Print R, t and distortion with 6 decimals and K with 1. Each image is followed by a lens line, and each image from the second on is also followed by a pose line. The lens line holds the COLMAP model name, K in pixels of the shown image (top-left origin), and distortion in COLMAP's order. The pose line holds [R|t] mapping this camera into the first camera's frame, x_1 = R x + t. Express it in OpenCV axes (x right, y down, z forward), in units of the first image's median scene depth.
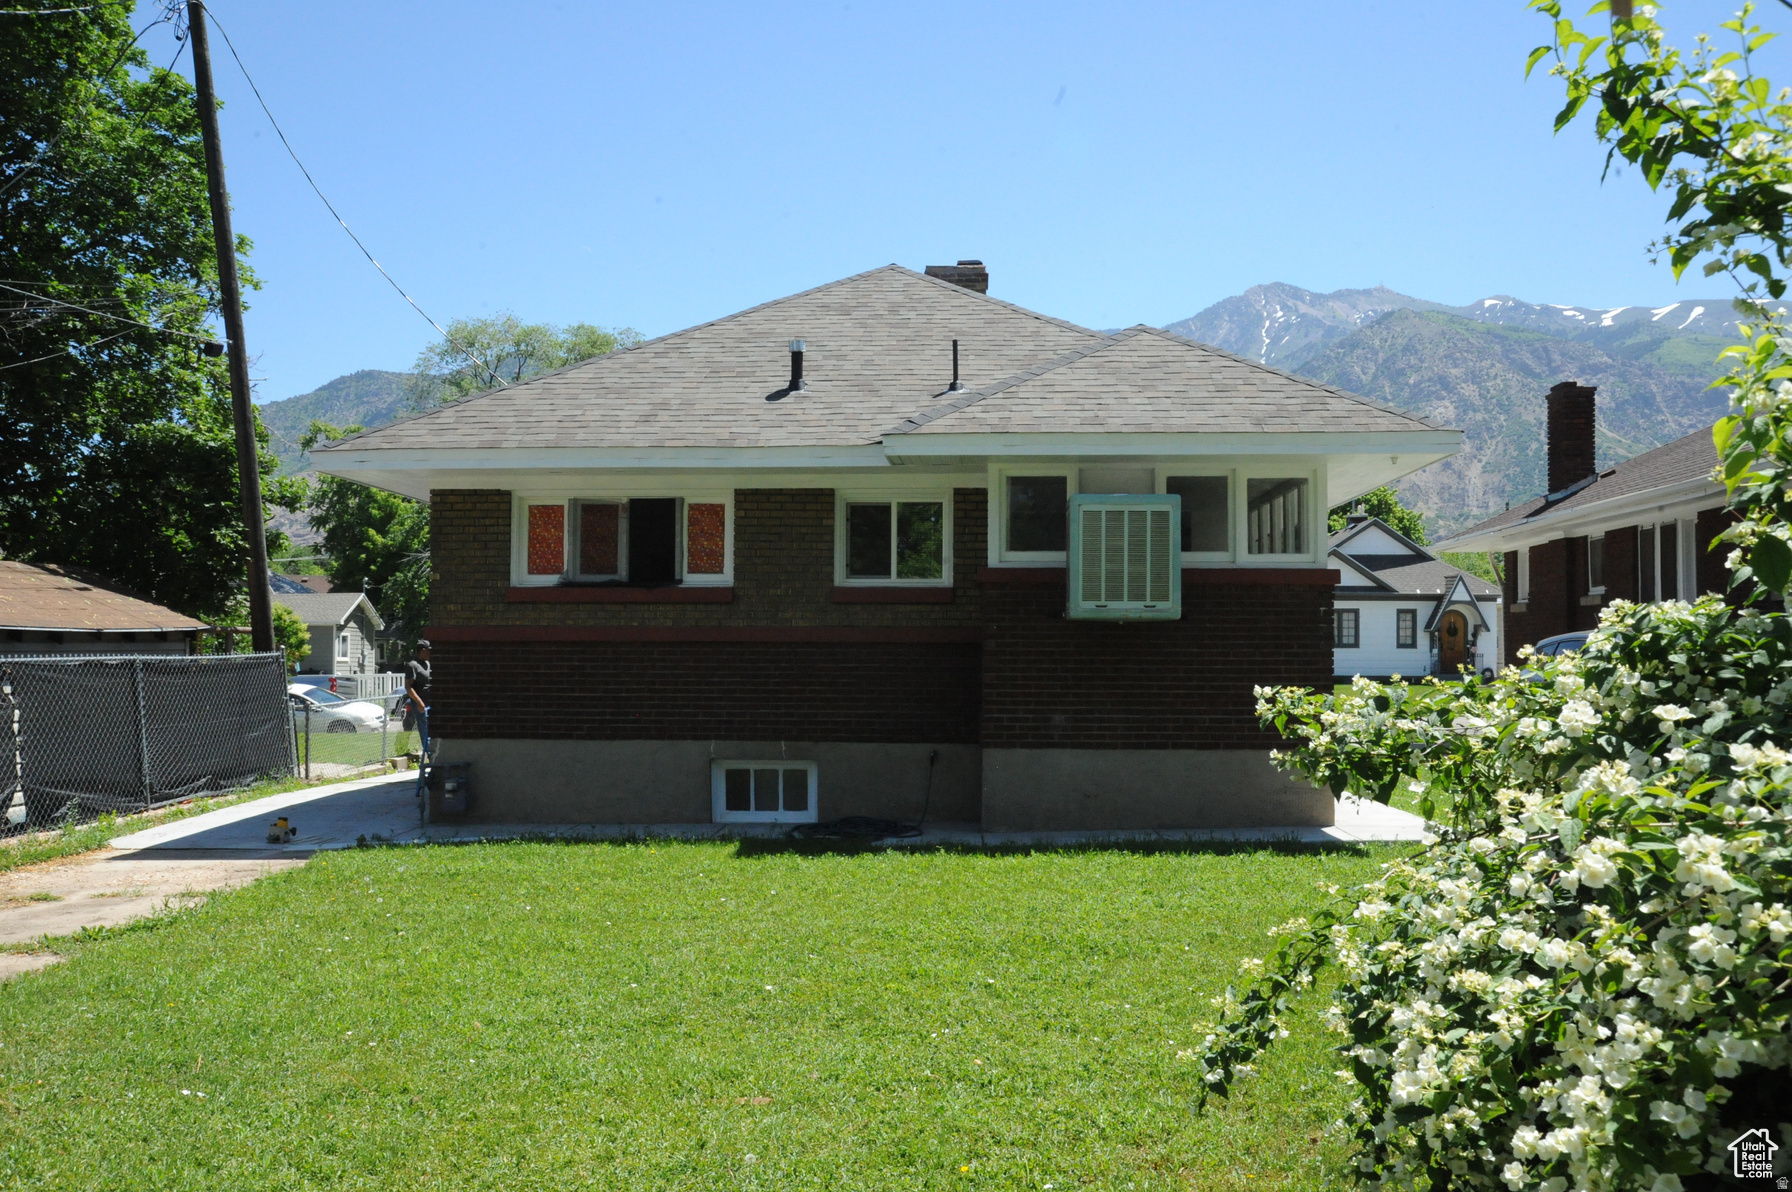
lens RADIAL K [[1555.1, 0, 889.3], [0, 1555.1, 643.7], [0, 0, 1]] dist [-0.087367, 0.182348]
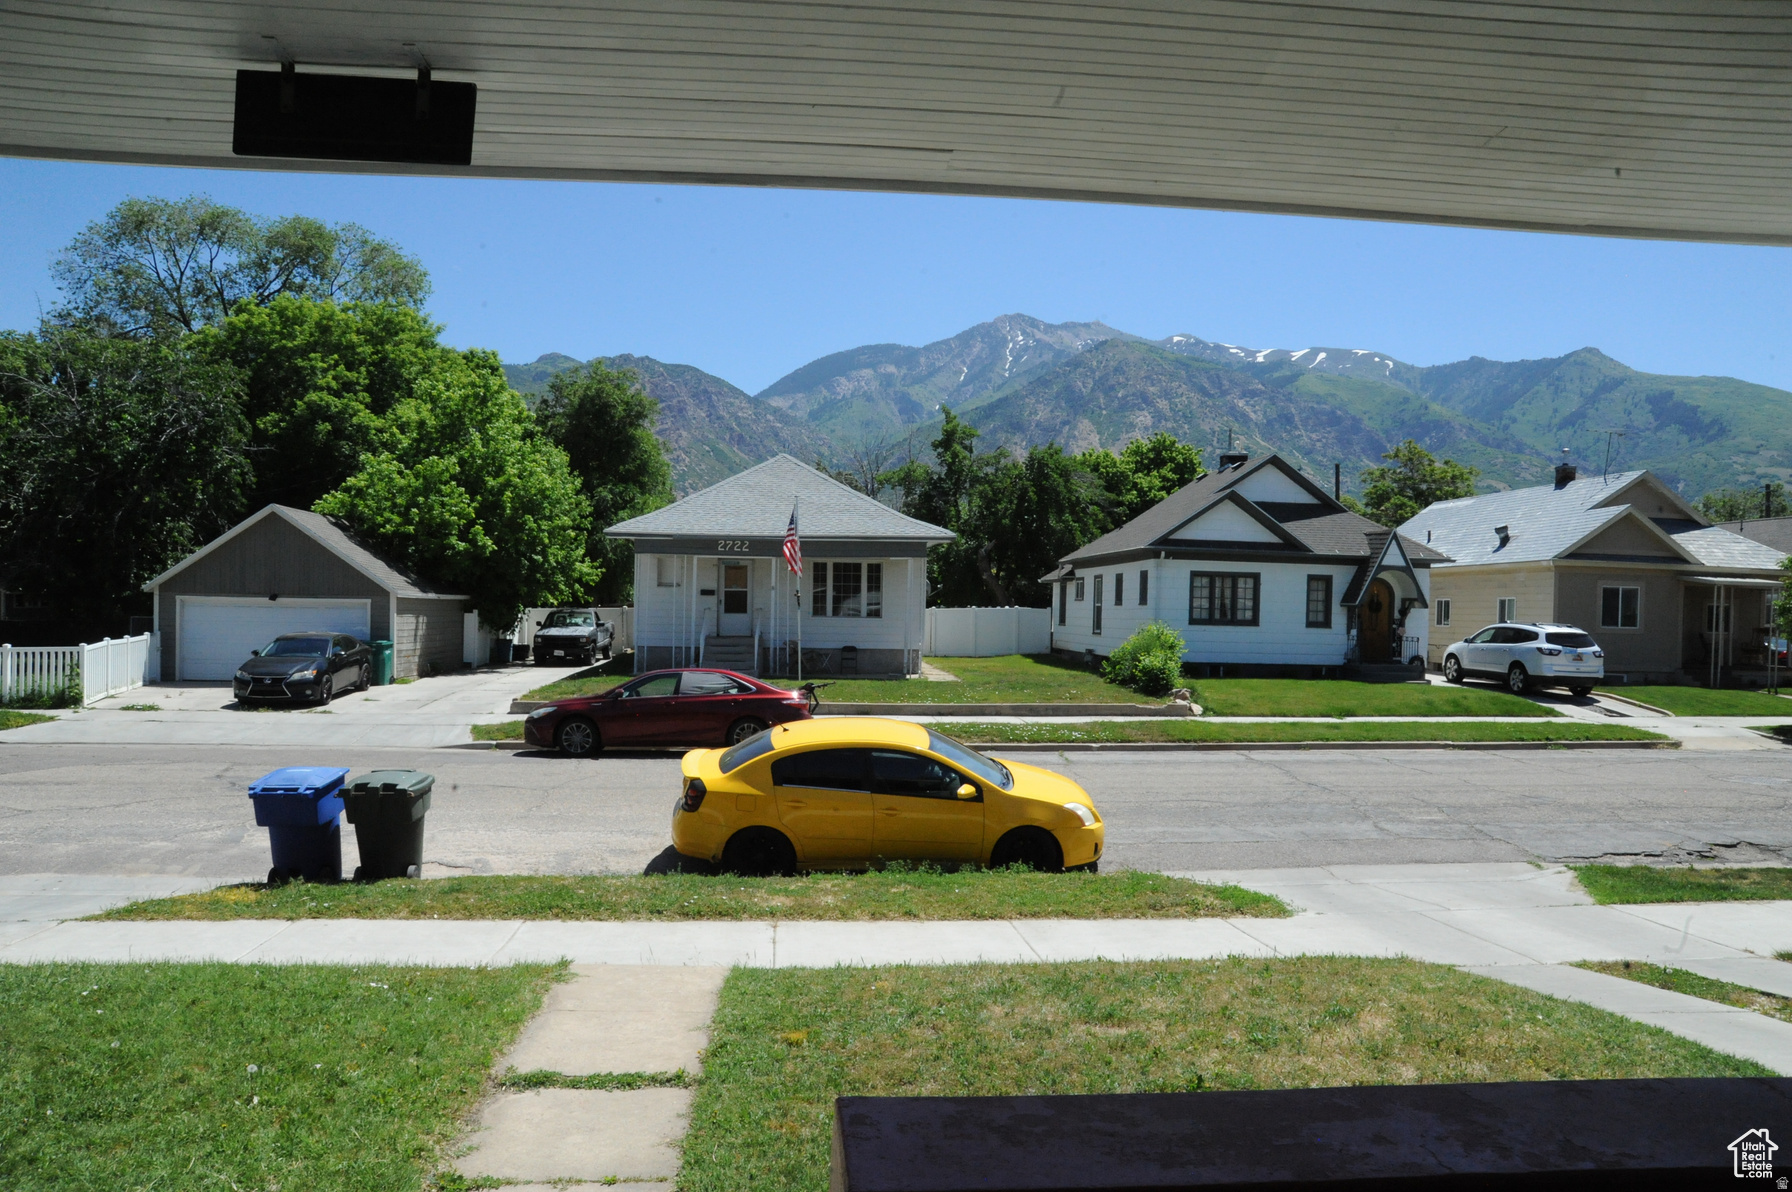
lens RADIAL K [[1234.8, 0, 892.0], [0, 1234.8, 637.3], [0, 0, 1]] dist [-0.143147, 0.124581]
pose [[0.988642, 0.015973, 0.149441, 0.174007], [-0.021526, 0.999134, 0.035617, -0.035309], [-0.148743, -0.038429, 0.988129, 1.790198]]
